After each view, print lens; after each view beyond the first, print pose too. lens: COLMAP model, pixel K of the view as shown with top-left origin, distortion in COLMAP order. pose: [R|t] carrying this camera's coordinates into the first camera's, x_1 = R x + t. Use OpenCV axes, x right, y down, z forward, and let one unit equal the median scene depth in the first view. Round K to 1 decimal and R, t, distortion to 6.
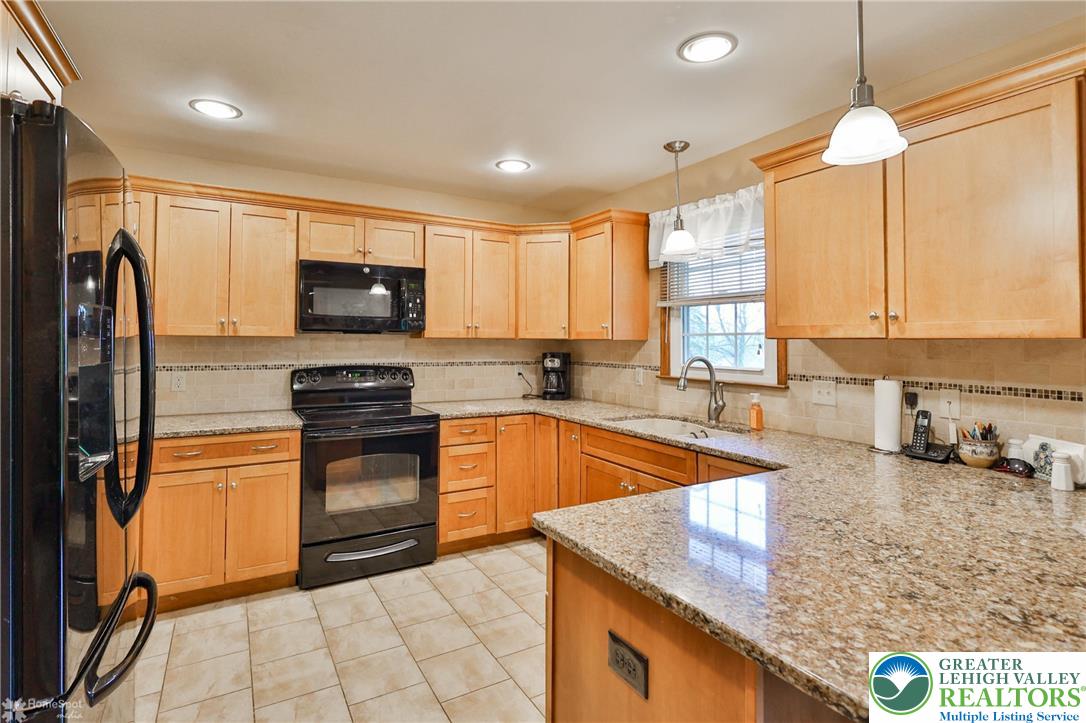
lens RADIAL K [[540.3, 0, 543.4], [0, 540.3, 331.9], [0, 0, 1]] dist [0.000921, 0.000015]
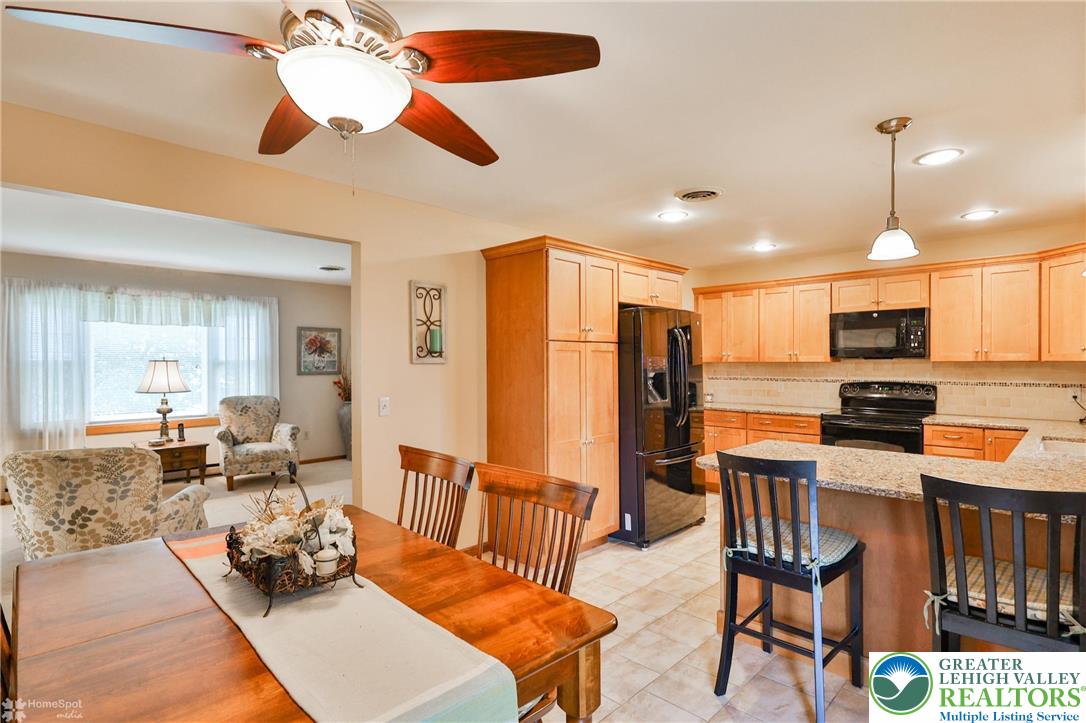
lens RADIAL K [[540.3, 0, 536.8], [0, 540.3, 365.2], [0, 0, 1]] dist [0.000921, 0.000015]
pose [[0.261818, -0.005346, -0.965102, 0.922093], [0.018110, 0.999836, -0.000626, 0.004386], [0.964947, -0.017315, 0.261872, -0.276992]]
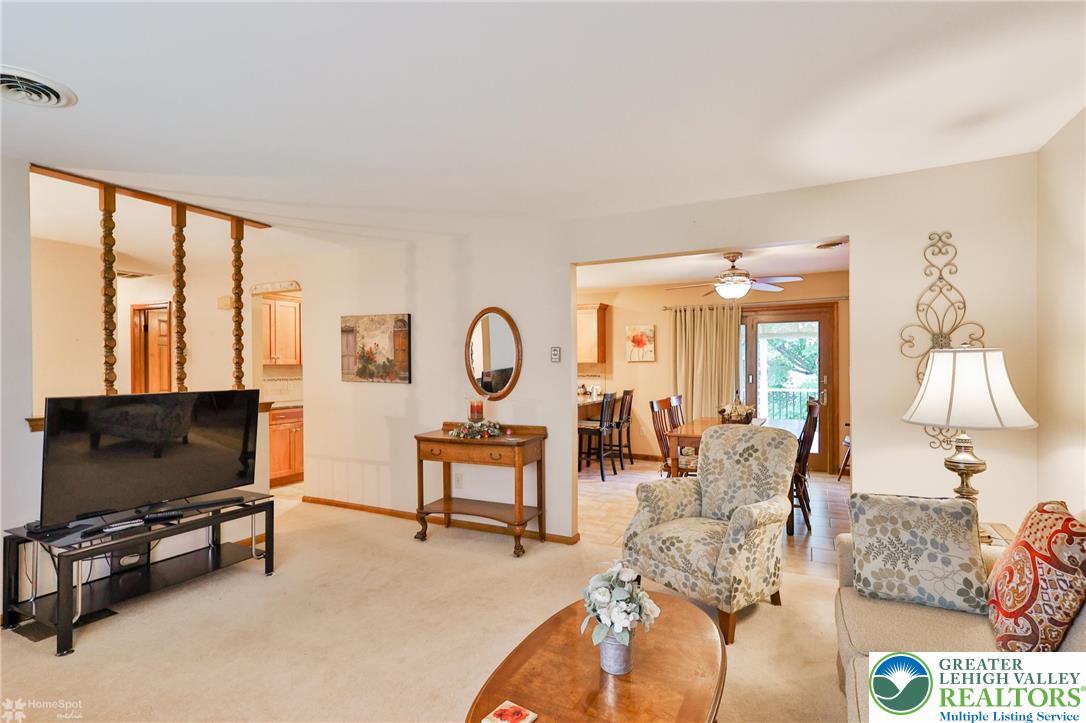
lens RADIAL K [[540.3, 0, 538.6], [0, 540.3, 368.0], [0, 0, 1]] dist [0.000921, 0.000015]
pose [[0.833256, -0.013618, 0.552720, -1.201844], [0.000170, 0.999703, 0.024376, -0.034817], [-0.552888, -0.020217, 0.833010, -1.550588]]
